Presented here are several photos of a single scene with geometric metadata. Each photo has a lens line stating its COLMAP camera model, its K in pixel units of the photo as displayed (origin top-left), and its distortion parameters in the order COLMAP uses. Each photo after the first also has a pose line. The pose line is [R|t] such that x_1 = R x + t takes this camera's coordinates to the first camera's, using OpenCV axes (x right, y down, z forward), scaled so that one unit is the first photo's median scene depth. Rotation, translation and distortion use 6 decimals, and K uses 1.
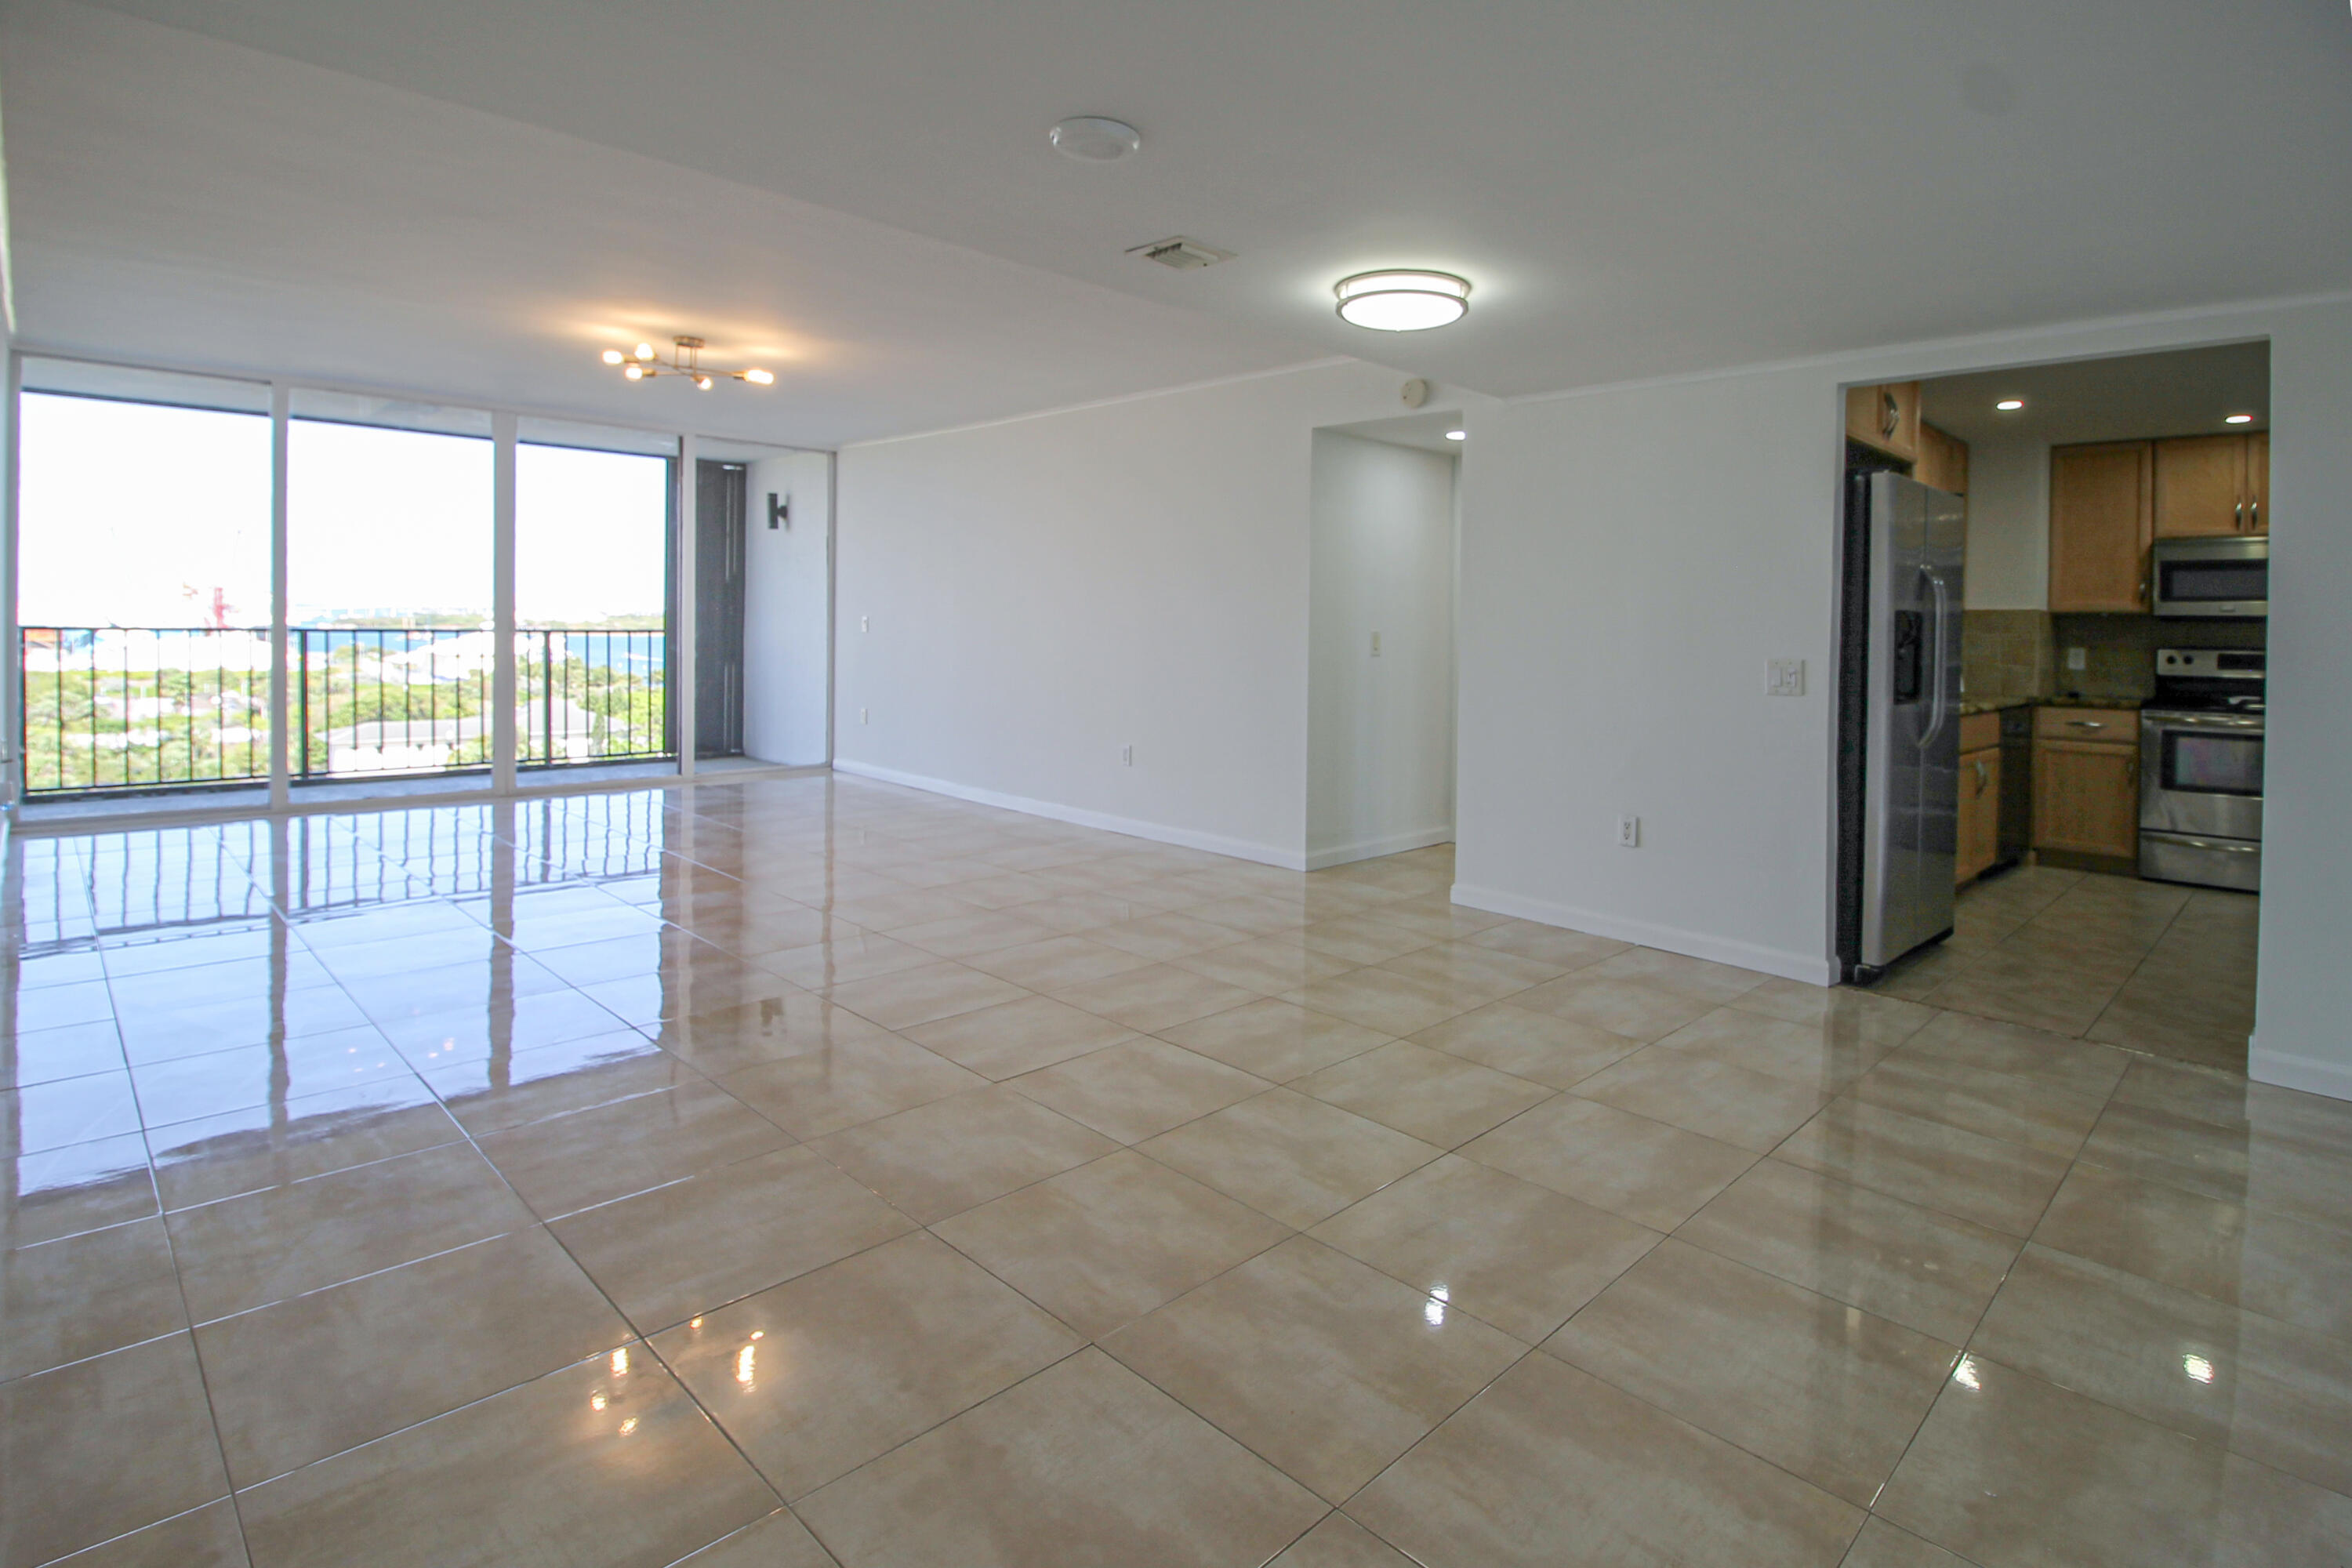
lens RADIAL K [[1159.7, 0, 1243.3], [0, 1159.7, 611.7], [0, 0, 1]] dist [0.002857, -0.007023]
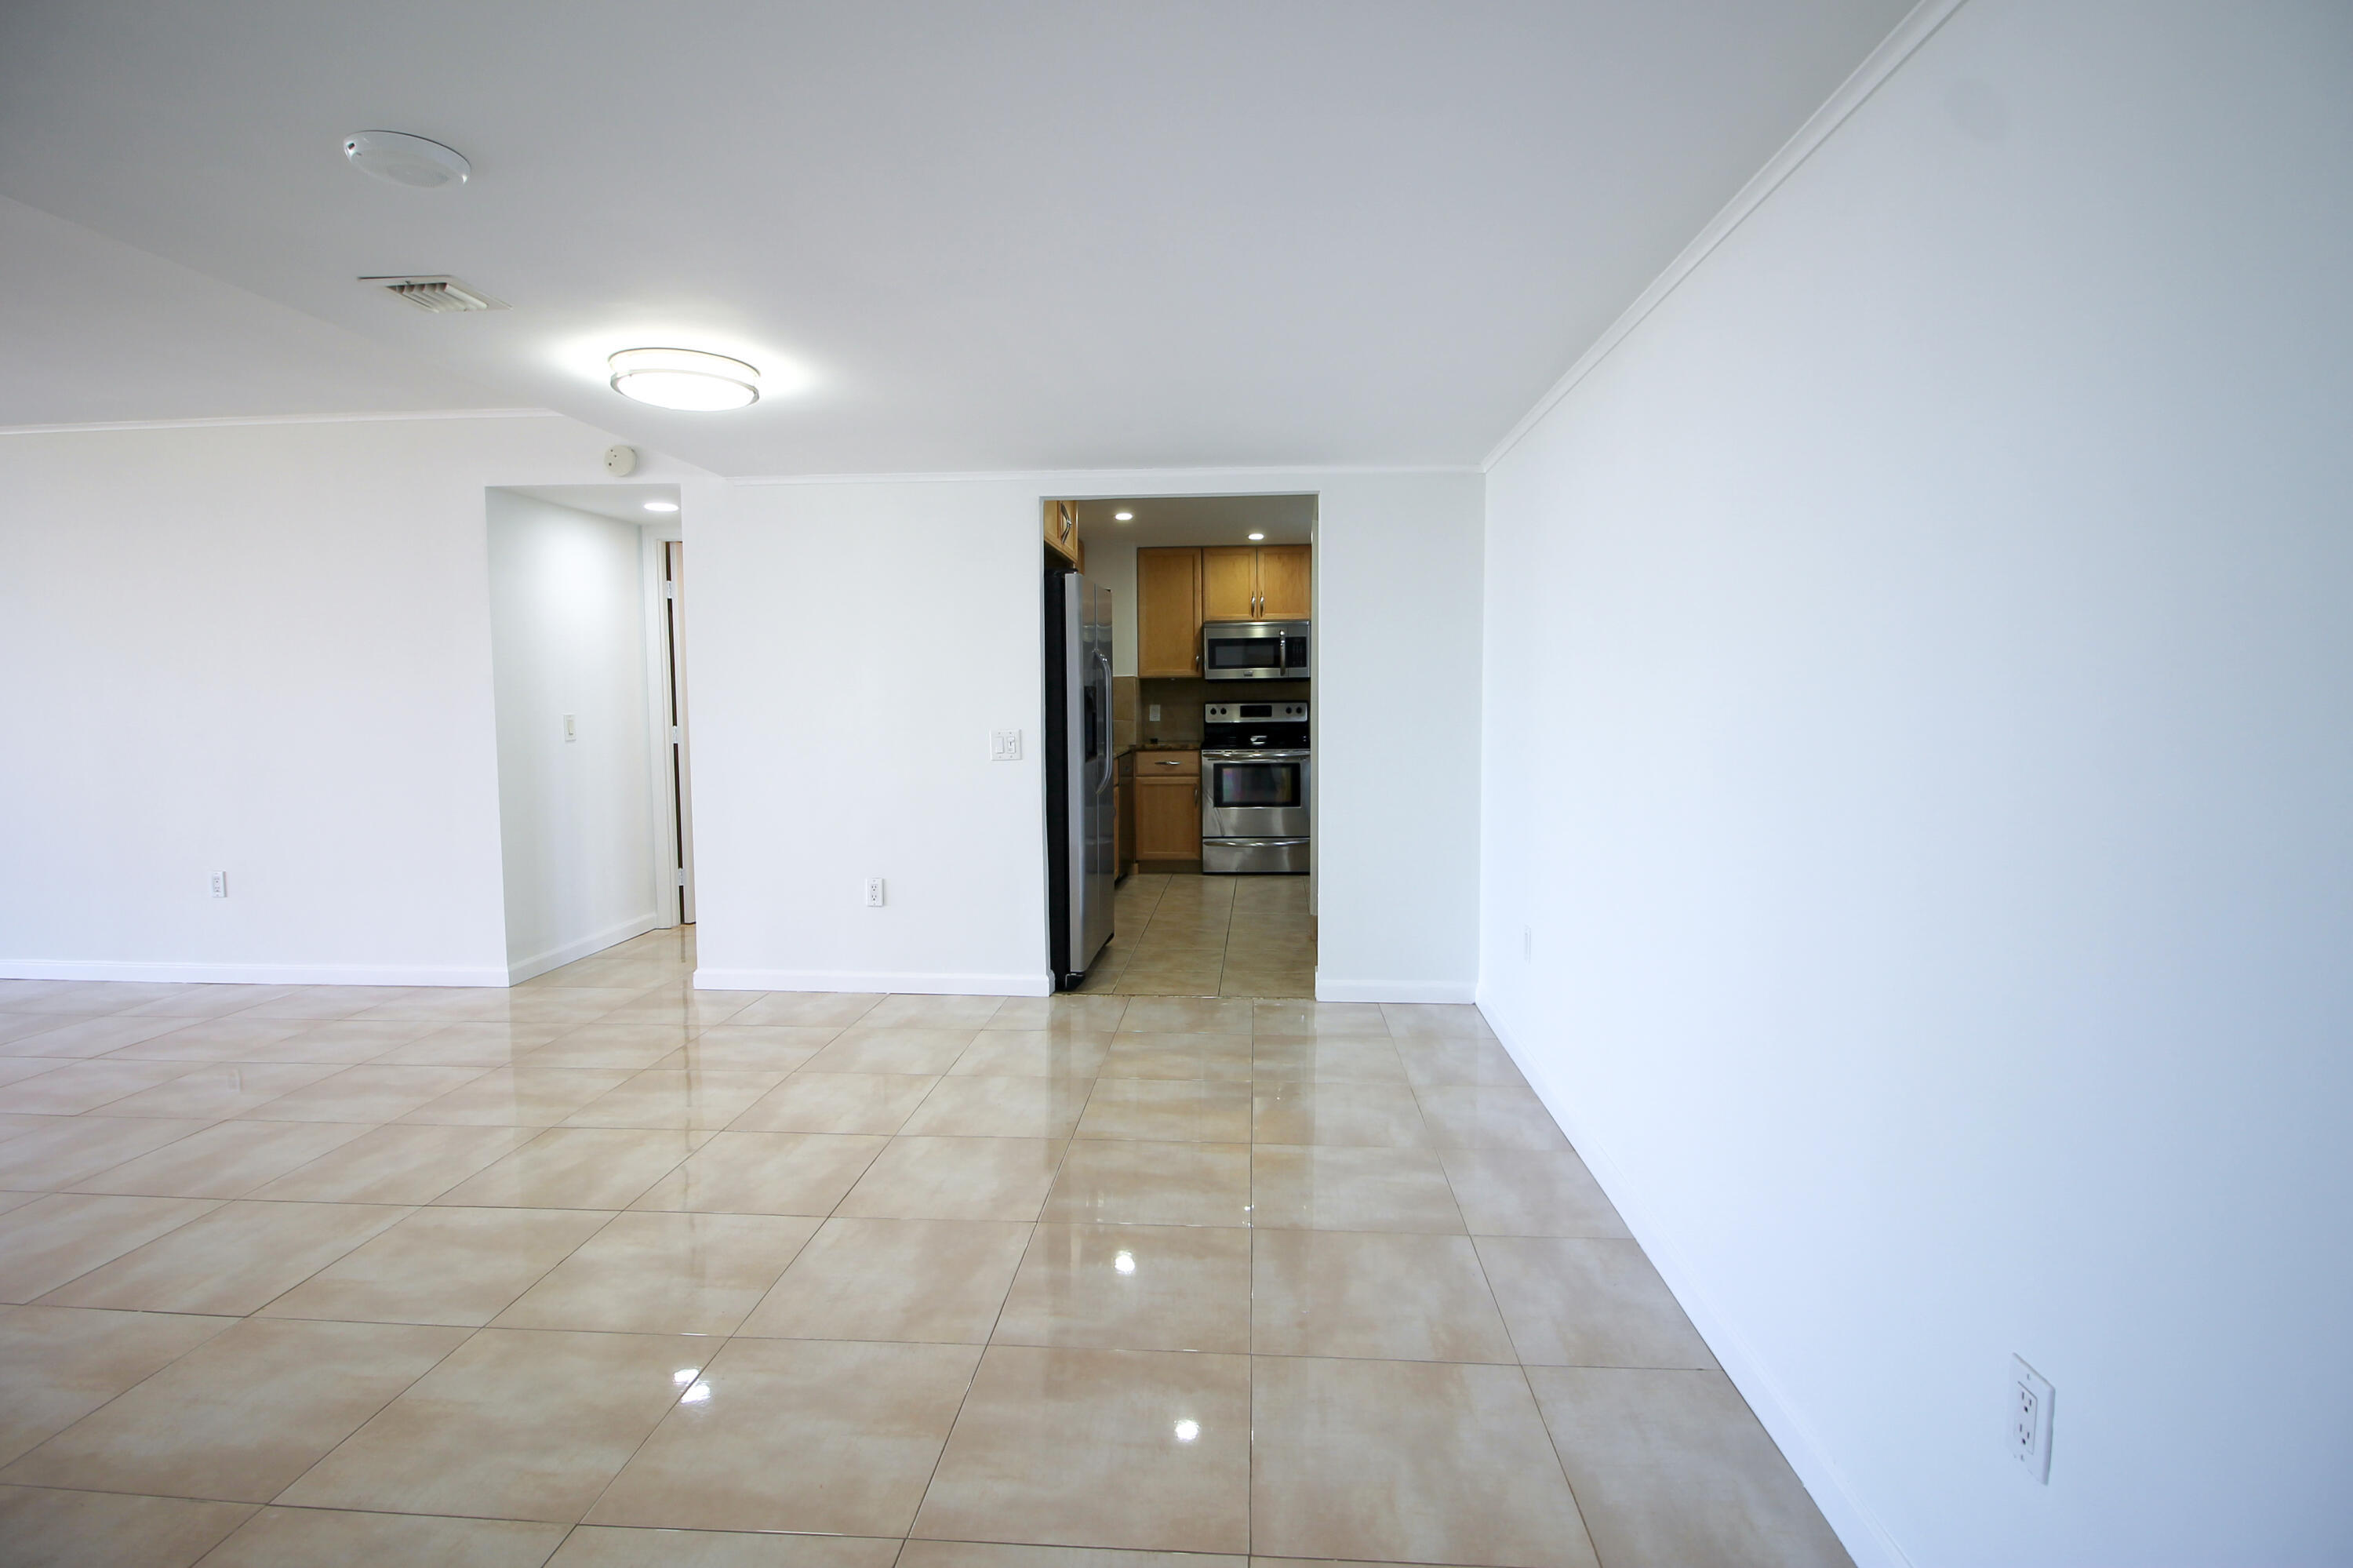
lens RADIAL K [[1137.5, 0, 1157.0], [0, 1137.5, 719.2], [0, 0, 1]] dist [0.002020, -0.010552]
pose [[0.774008, -0.043754, 0.631662, -0.126370], [0.018231, 0.998736, 0.046841, -0.017662], [-0.632913, -0.024740, 0.773828, 0.010092]]
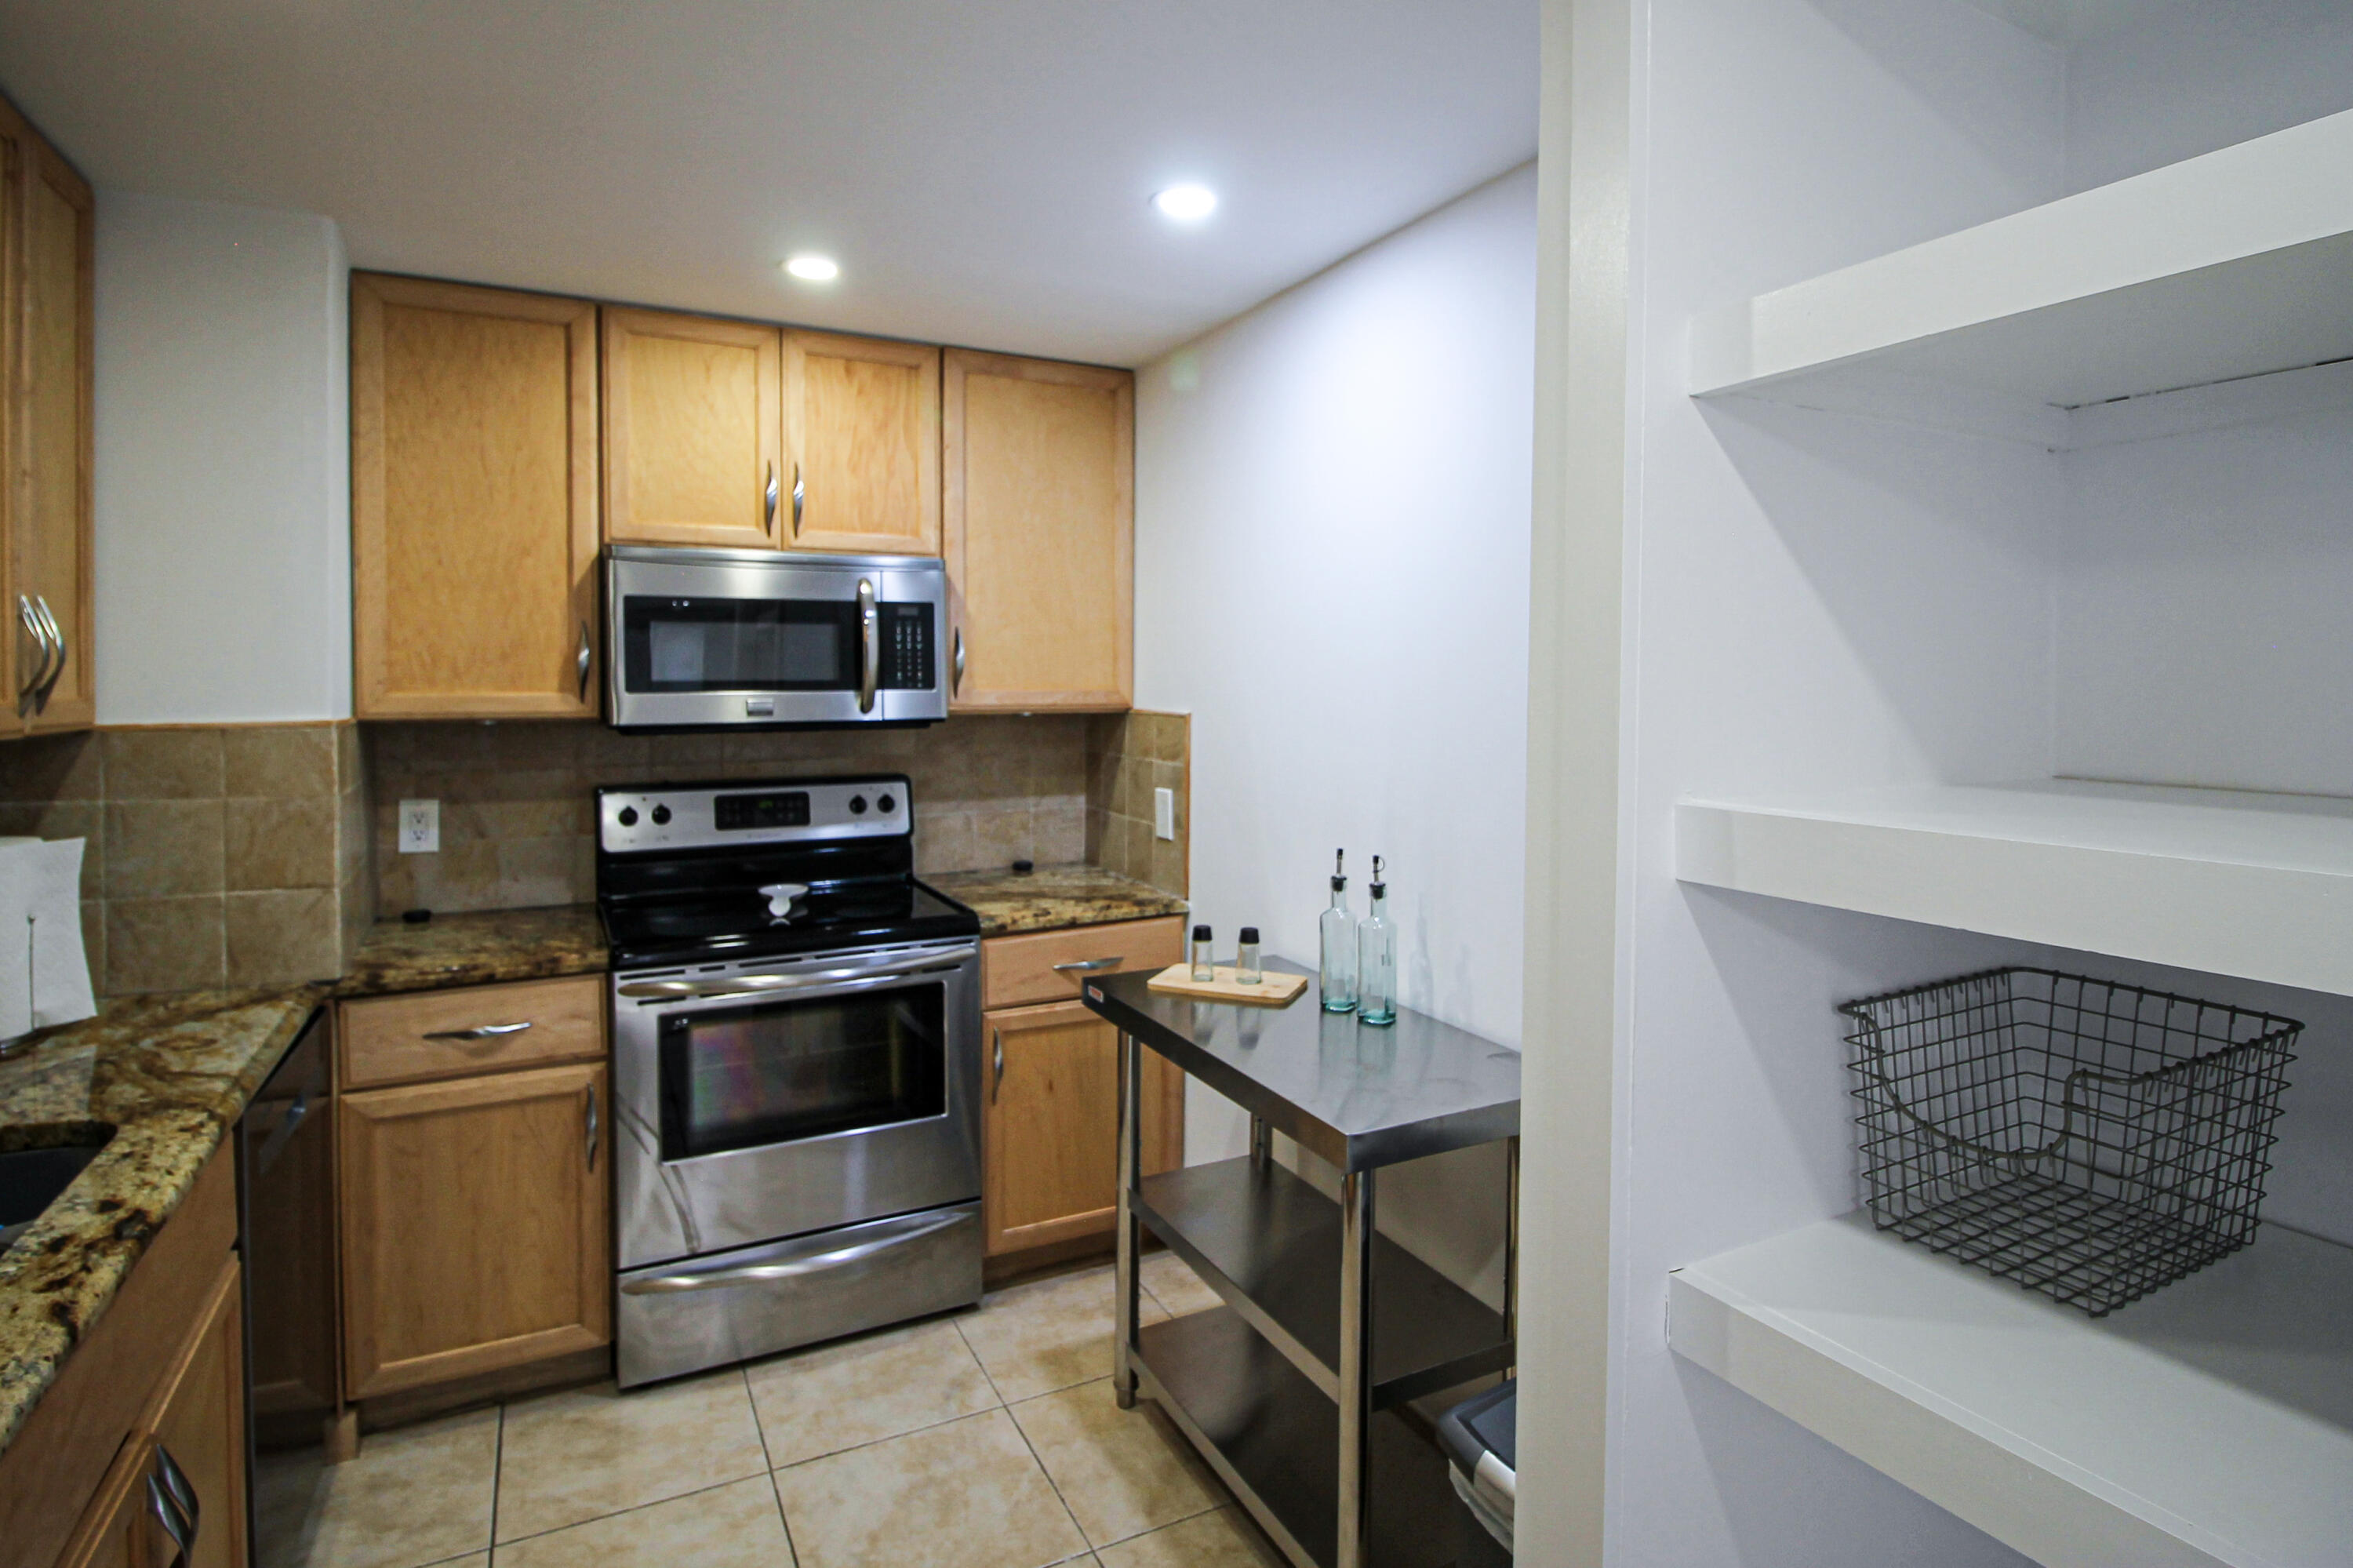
lens RADIAL K [[1137.5, 0, 1157.0], [0, 1137.5, 719.2], [0, 0, 1]] dist [0.002020, -0.010552]
pose [[0.296265, -0.060496, 0.953188, 0.585697], [-0.013262, 0.997635, 0.067439, -0.038613], [-0.955014, -0.032621, 0.294762, 0.894489]]
